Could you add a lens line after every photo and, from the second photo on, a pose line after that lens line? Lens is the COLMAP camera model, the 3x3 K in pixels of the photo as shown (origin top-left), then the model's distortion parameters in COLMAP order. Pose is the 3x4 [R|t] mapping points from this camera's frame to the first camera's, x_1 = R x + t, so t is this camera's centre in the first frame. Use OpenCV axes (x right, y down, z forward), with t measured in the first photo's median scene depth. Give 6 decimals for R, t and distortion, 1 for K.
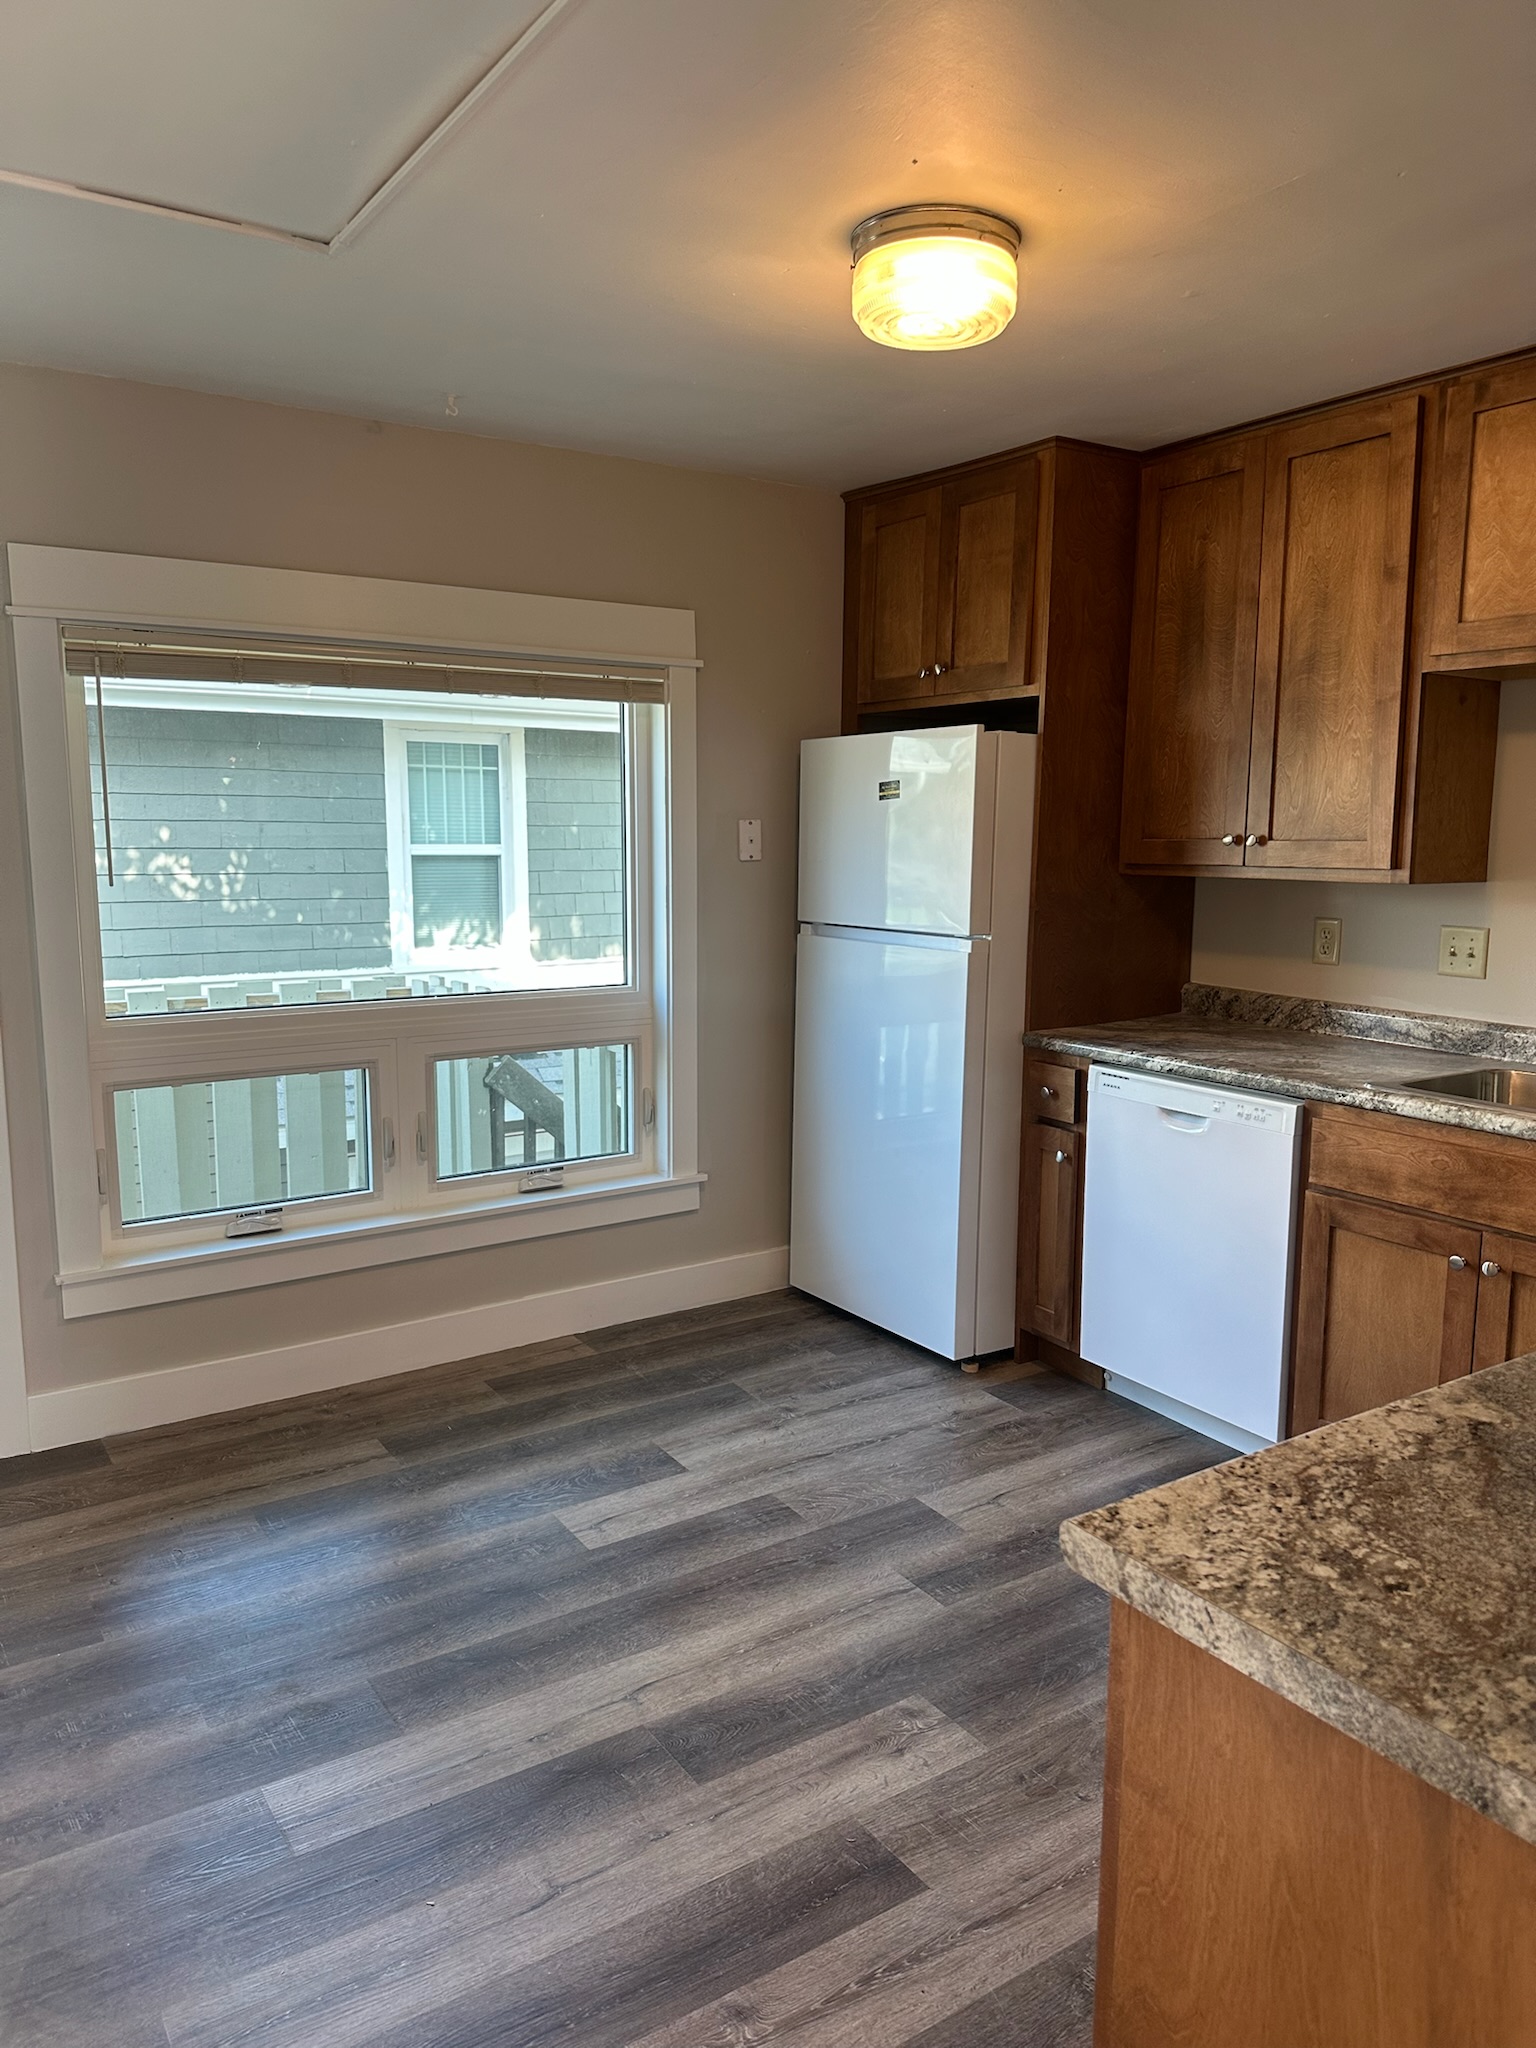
lens RADIAL K [[1462.0, 0, 768.0], [0, 1462.0, 1024.0], [0, 0, 1]] dist [0.084757, -0.102983]
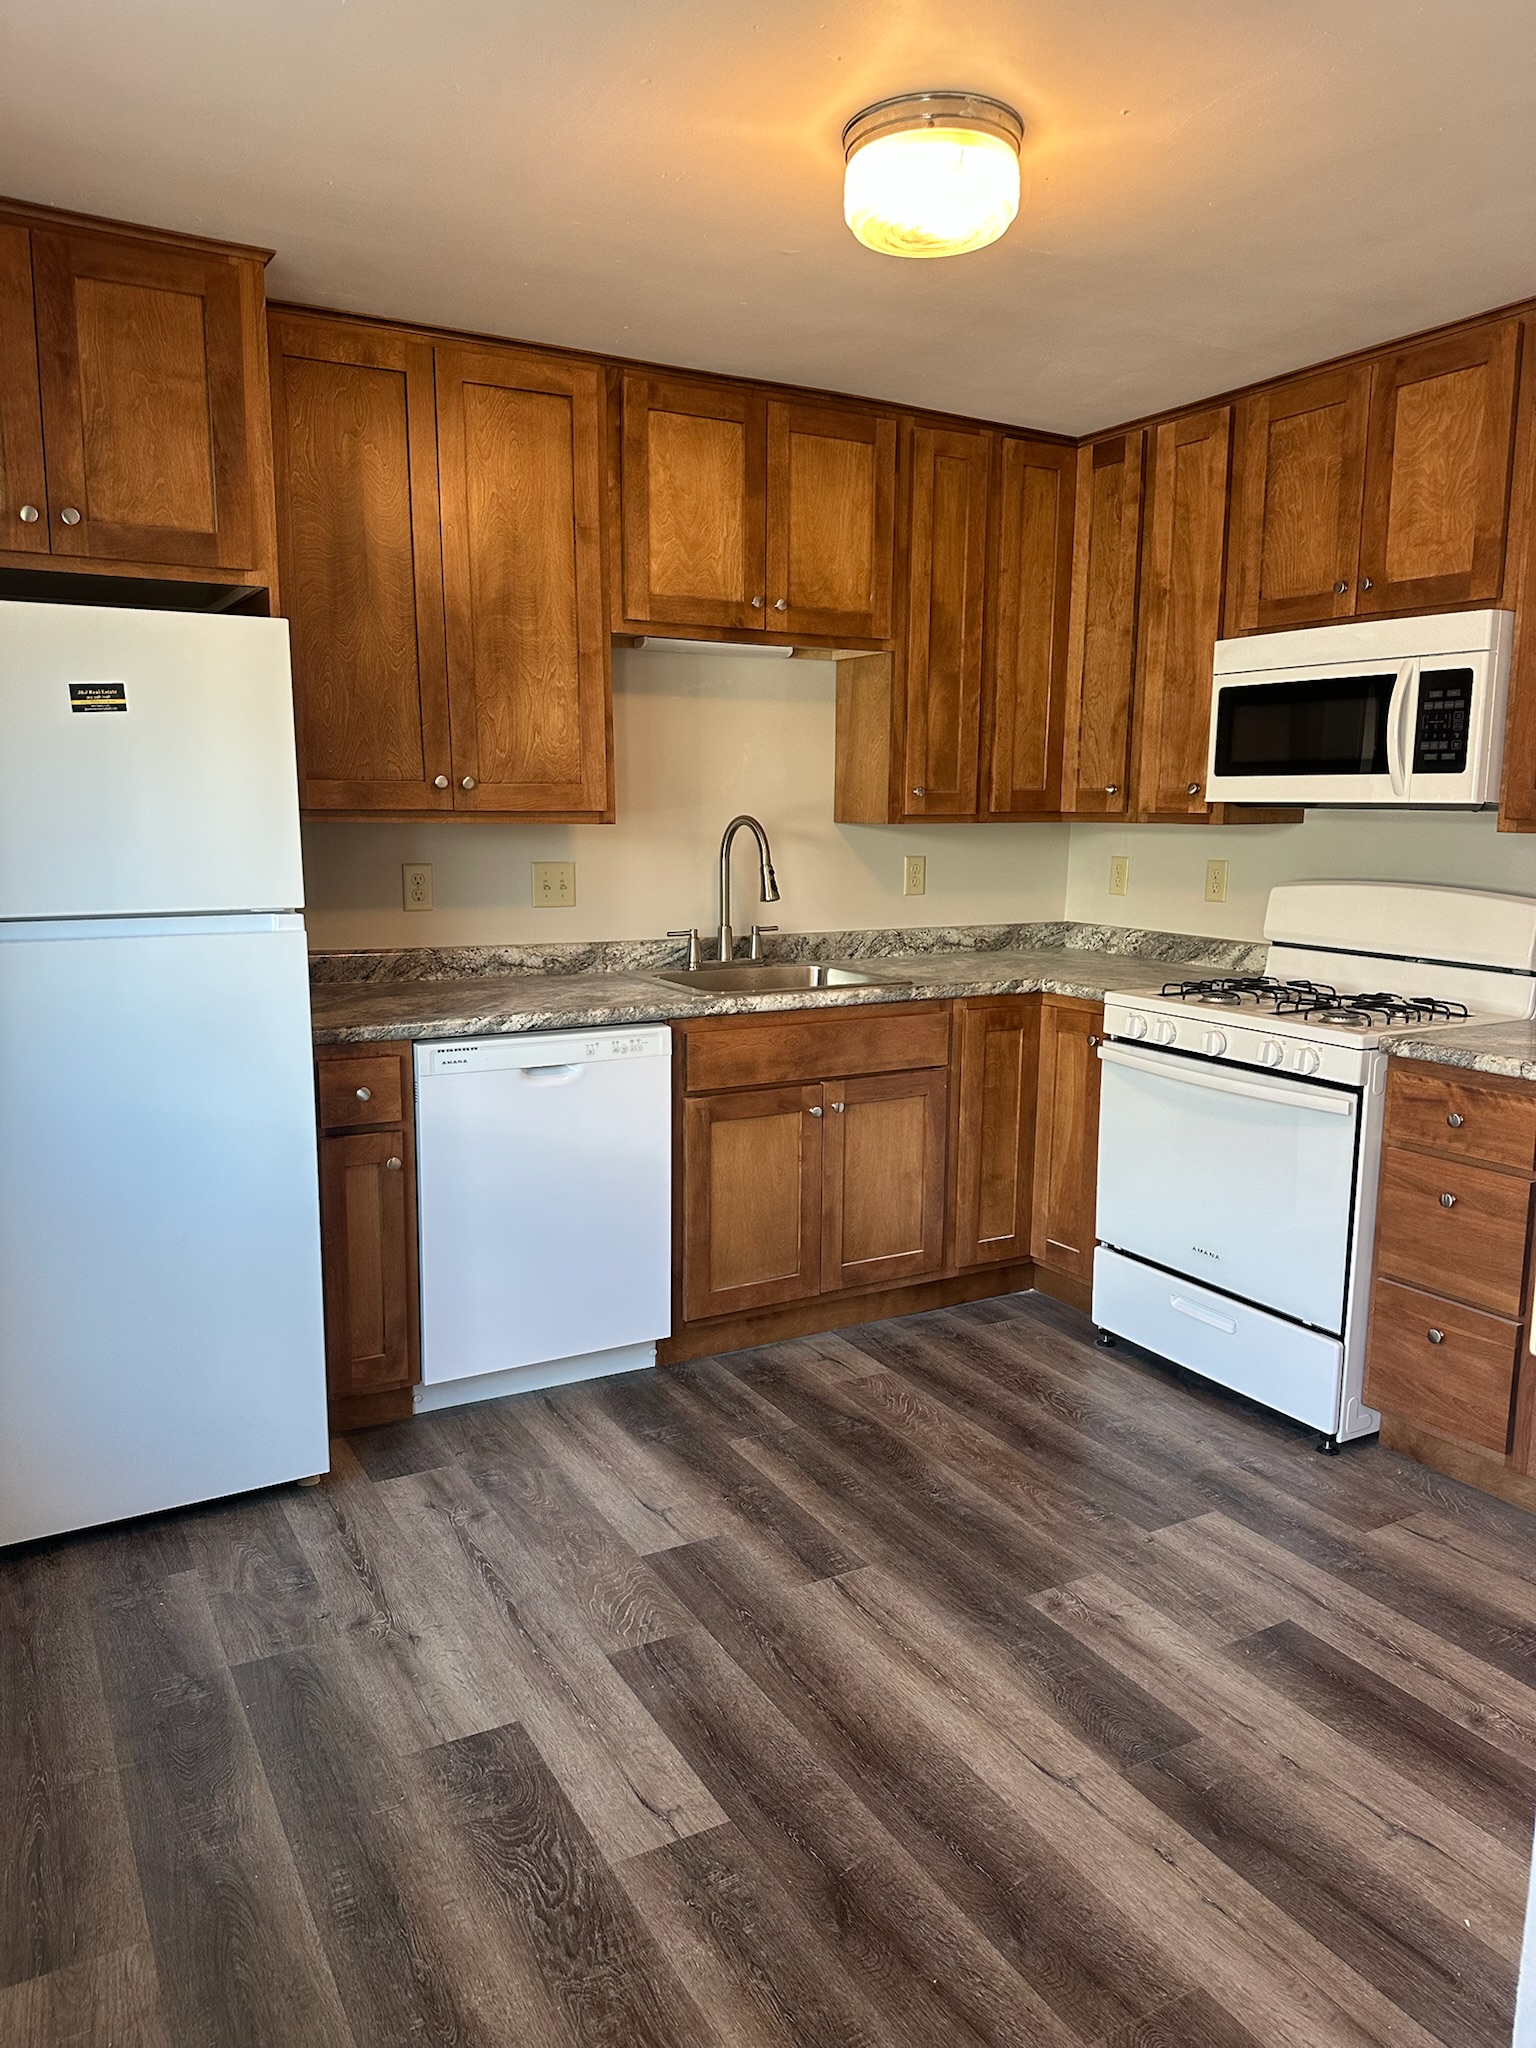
lens RADIAL K [[1462.0, 0, 768.0], [0, 1462.0, 1024.0], [0, 0, 1]] dist [0.084757, -0.102983]
pose [[0.049069, -0.156155, 0.986513, -0.679740], [0.128357, 0.980499, 0.148819, -0.095099], [-0.990513, 0.119324, 0.068156, 0.824035]]
